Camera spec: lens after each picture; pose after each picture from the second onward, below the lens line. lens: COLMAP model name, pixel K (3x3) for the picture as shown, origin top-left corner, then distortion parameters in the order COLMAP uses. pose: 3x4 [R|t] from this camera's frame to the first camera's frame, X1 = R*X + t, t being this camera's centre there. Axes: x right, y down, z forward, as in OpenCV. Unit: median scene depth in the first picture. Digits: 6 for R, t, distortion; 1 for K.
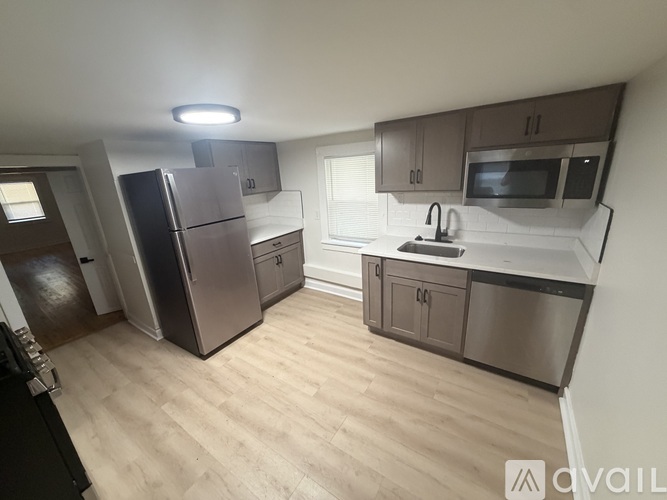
lens RADIAL K [[267.7, 0, 333.5], [0, 267.7, 250.0], [0, 0, 1]] dist [-0.001636, -0.000182]
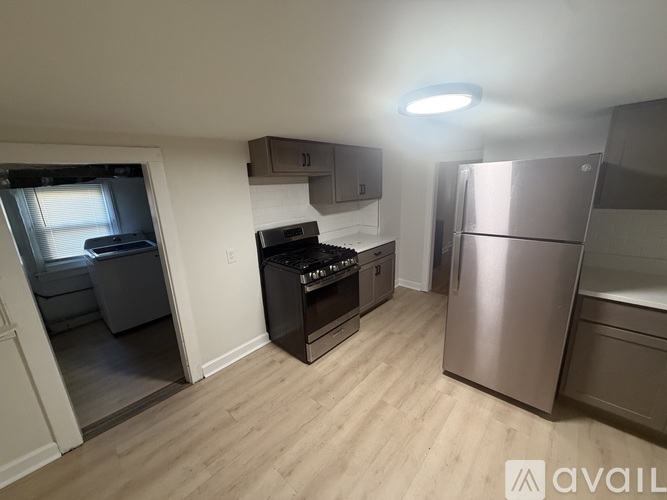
lens RADIAL K [[267.7, 0, 333.5], [0, 267.7, 250.0], [0, 0, 1]] dist [-0.001636, -0.000182]
pose [[-0.148558, 0.302645, -0.941454, 0.365167], [-0.253872, 0.908440, 0.332092, -0.216104], [0.955761, 0.288344, -0.058123, 0.667665]]
